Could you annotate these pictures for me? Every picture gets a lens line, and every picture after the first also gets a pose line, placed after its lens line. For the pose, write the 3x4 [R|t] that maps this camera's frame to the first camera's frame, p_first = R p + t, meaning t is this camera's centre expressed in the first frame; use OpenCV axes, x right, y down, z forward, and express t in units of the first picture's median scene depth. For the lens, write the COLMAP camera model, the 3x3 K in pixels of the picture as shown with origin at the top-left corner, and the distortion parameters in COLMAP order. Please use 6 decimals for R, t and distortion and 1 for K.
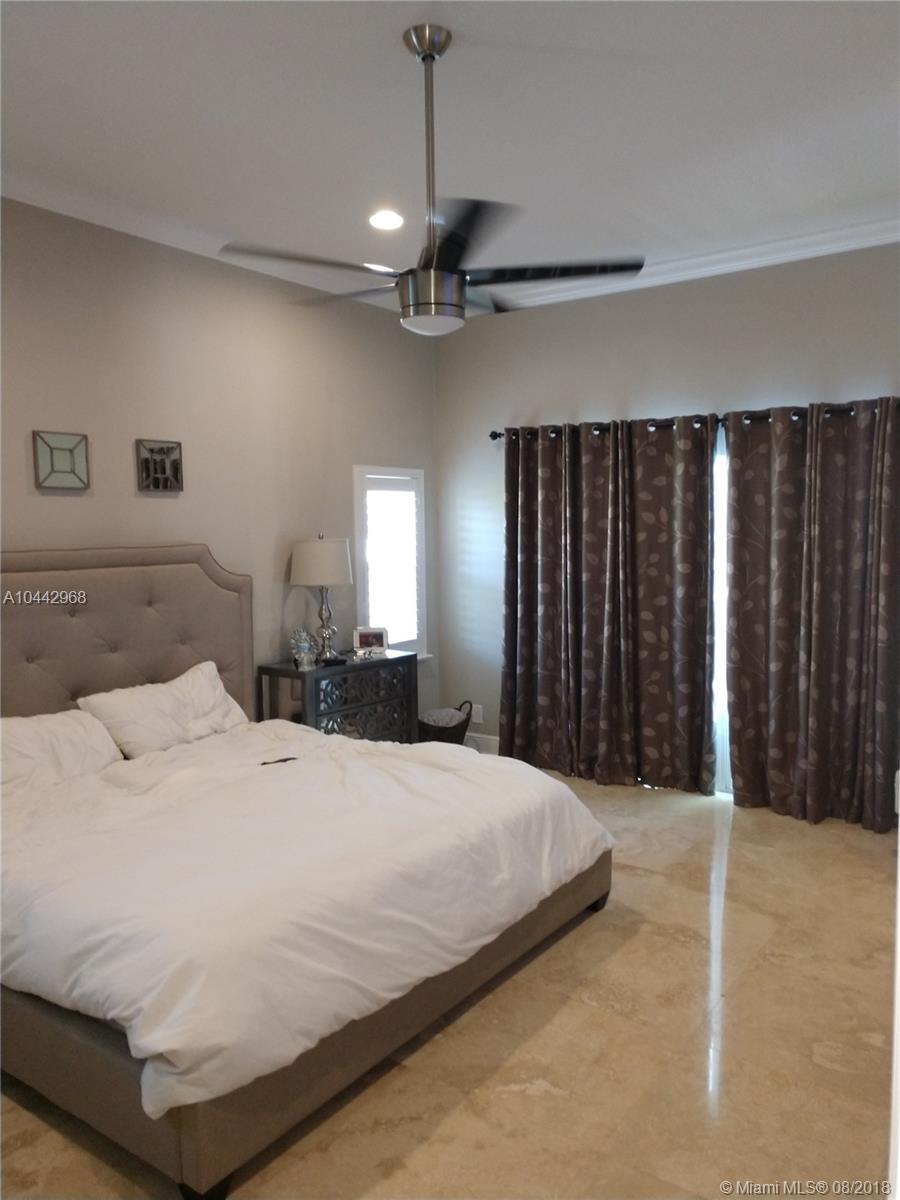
lens RADIAL K [[910.6, 0, 449.7], [0, 910.6, 600.7], [0, 0, 1]] dist [0.030132, -0.002219]
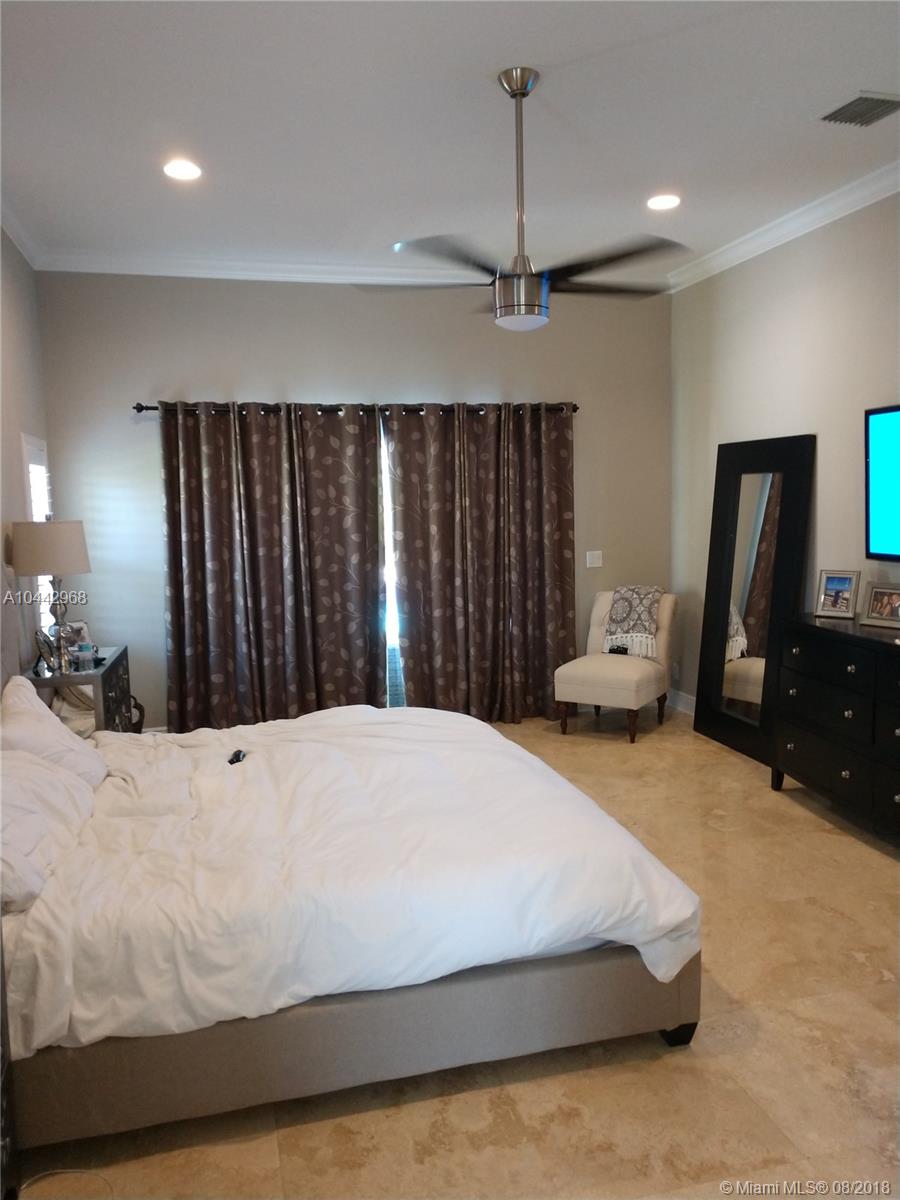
lens RADIAL K [[910.6, 0, 449.2], [0, 910.6, 599.7], [0, 0, 1]] dist [0.030132, -0.002219]
pose [[0.639797, -0.093049, 0.762890, -0.538956], [0.084130, 0.995158, 0.050823, -0.006443], [-0.763925, 0.031666, 0.644527, 0.173680]]
